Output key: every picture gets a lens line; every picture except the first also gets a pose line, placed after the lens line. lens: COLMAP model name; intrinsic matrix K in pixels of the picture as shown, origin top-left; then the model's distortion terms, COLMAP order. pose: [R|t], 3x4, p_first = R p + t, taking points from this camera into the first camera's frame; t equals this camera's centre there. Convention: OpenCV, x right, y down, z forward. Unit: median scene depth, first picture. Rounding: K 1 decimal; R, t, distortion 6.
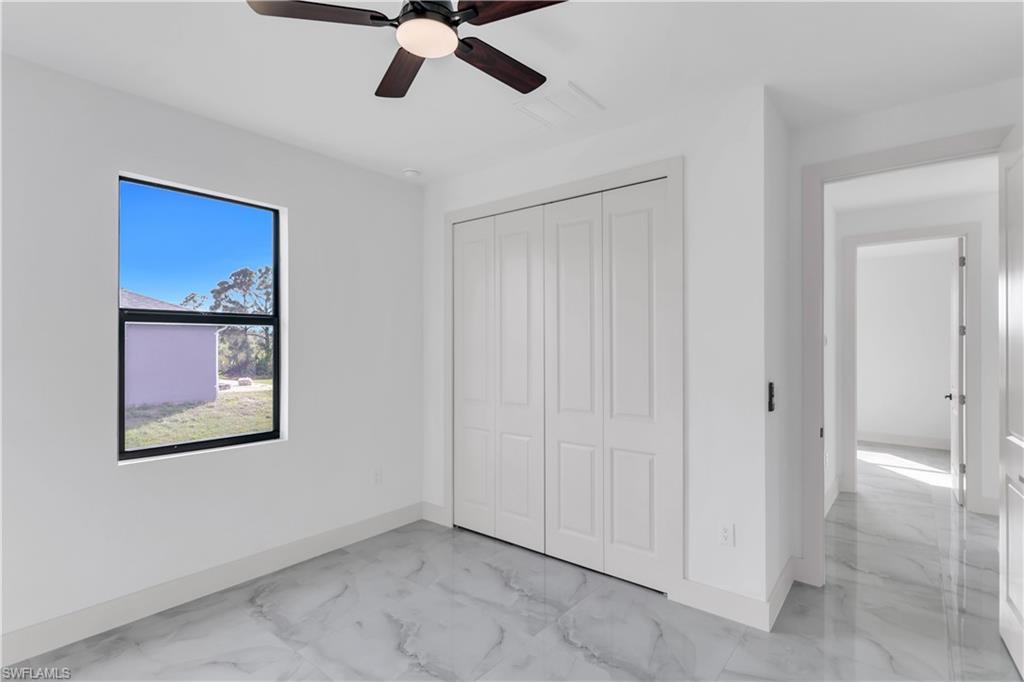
lens RADIAL K [[490.5, 0, 508.4], [0, 490.5, 345.8], [0, 0, 1]] dist [0.003102, 0.001301]
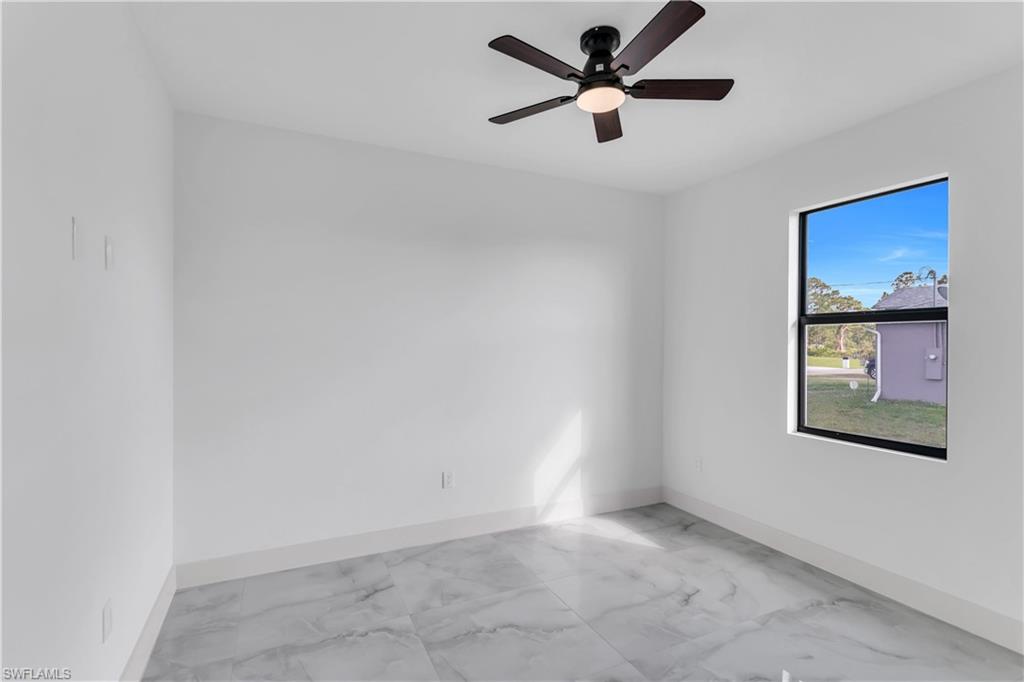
lens RADIAL K [[490.5, 0, 517.8], [0, 490.5, 348.9], [0, 0, 1]] dist [0.003102, 0.001301]
pose [[-0.424040, 0.008041, -0.905608, 0.692758], [-0.004178, 0.999933, 0.010835, 0.000626], [0.905634, 0.008378, -0.423978, 0.863547]]
